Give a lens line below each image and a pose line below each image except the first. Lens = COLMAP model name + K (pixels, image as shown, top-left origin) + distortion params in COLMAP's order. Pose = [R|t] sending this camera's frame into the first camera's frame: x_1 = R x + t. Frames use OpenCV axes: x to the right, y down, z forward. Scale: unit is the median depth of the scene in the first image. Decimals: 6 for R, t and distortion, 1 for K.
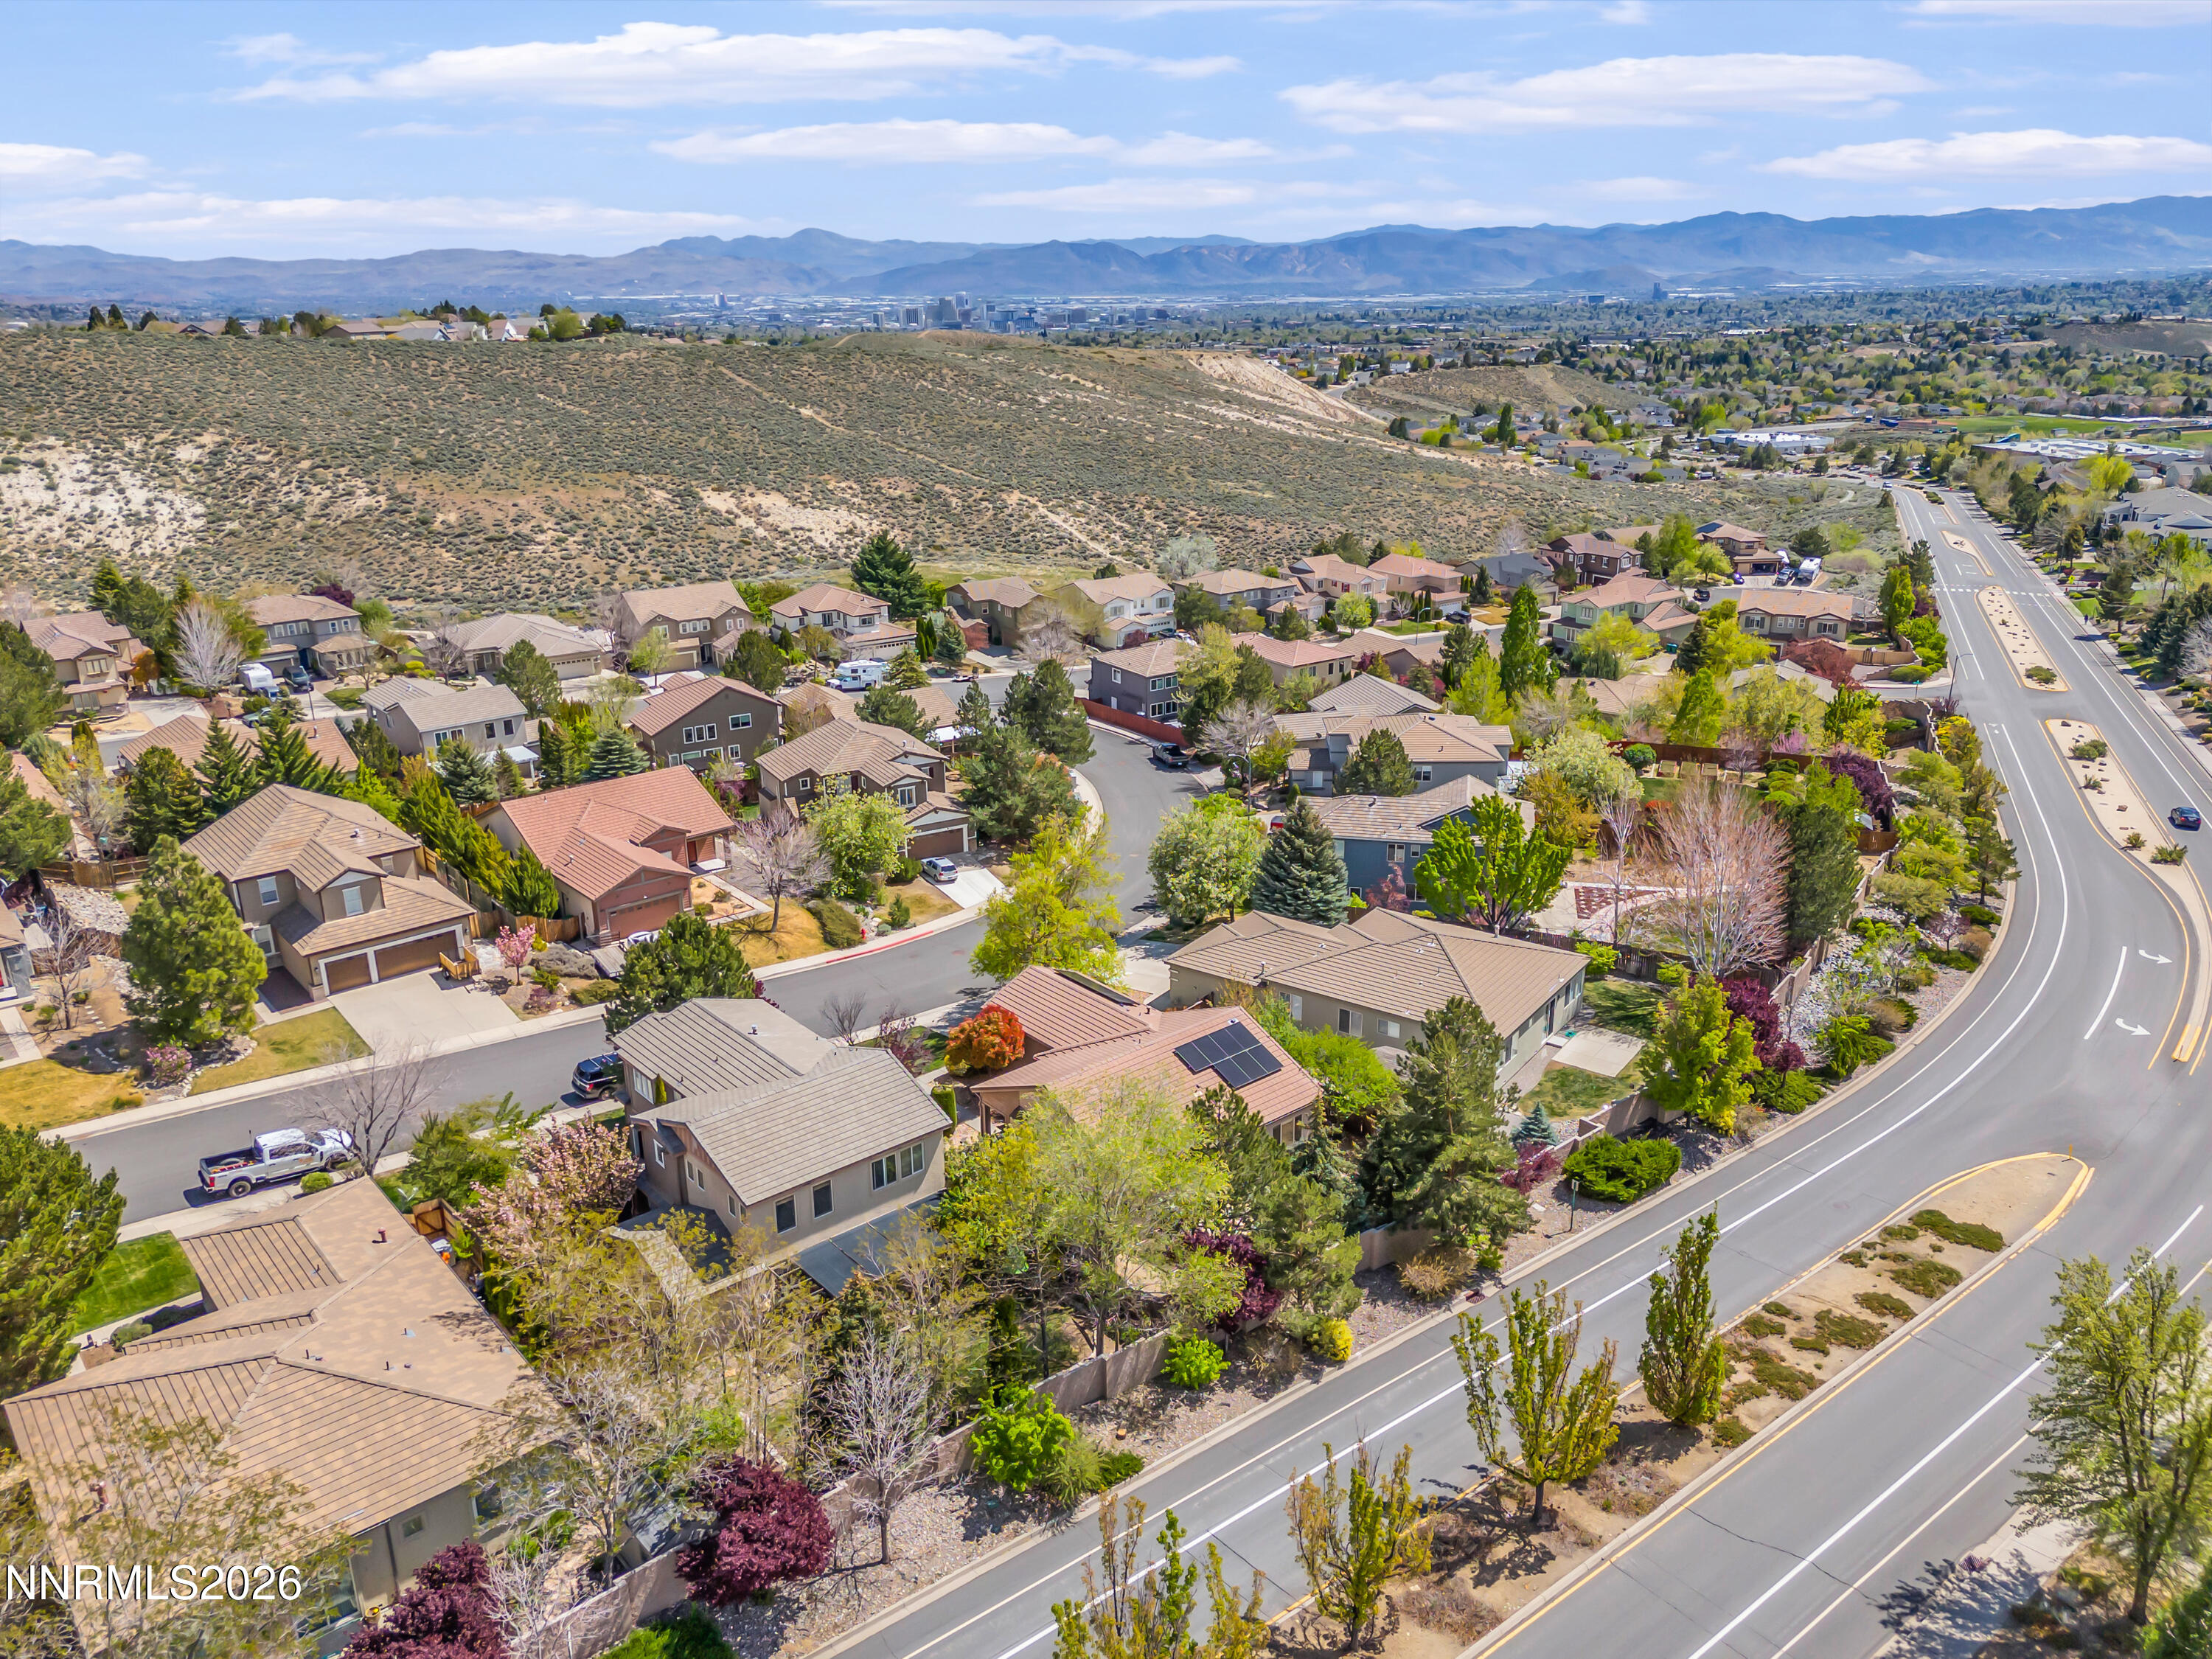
lens RADIAL K [[1645.5, 0, 1067.6], [0, 1645.5, 832.3], [0, 0, 1]] dist [0.095580, -0.104024]
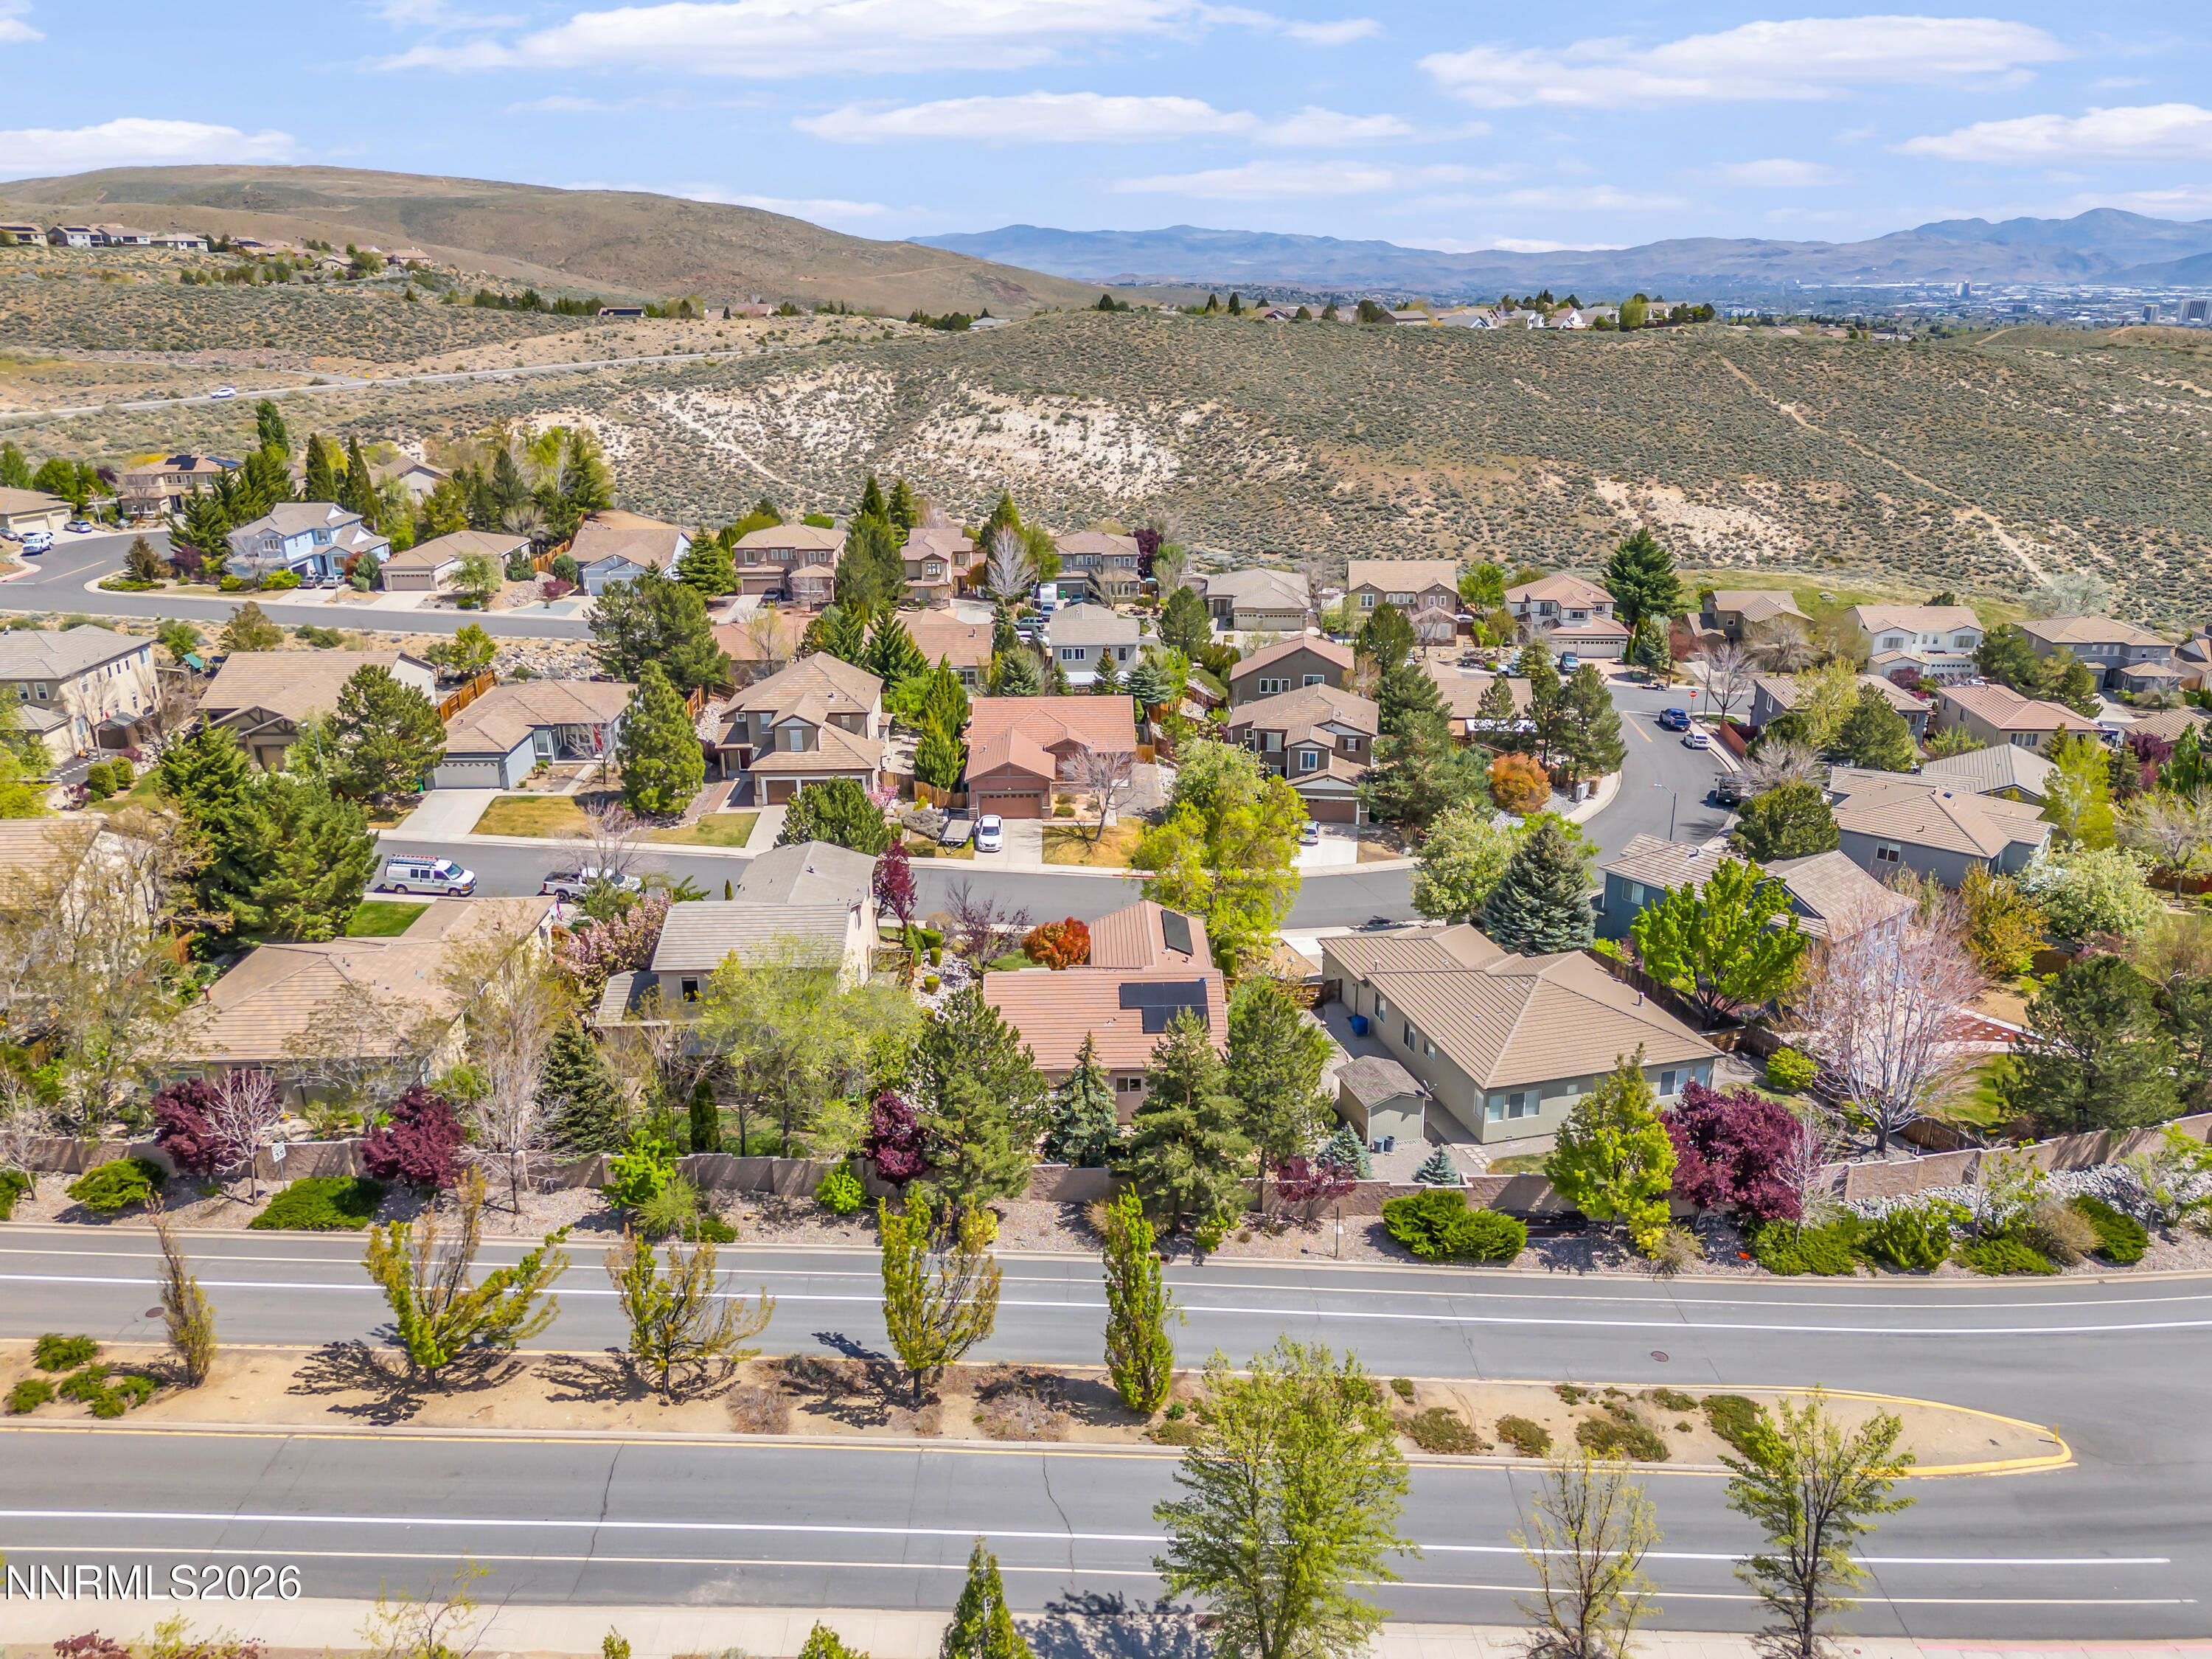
lens RADIAL K [[1627.2, 0, 1100.0], [0, 1627.2, 833.9], [0, 0, 1]] dist [0.089647, -0.095963]
pose [[0.779710, 0.211484, -0.589345, 0.195000], [-0.205416, 0.975537, 0.078300, -0.013725], [0.591487, 0.060009, 0.804078, 0.035830]]
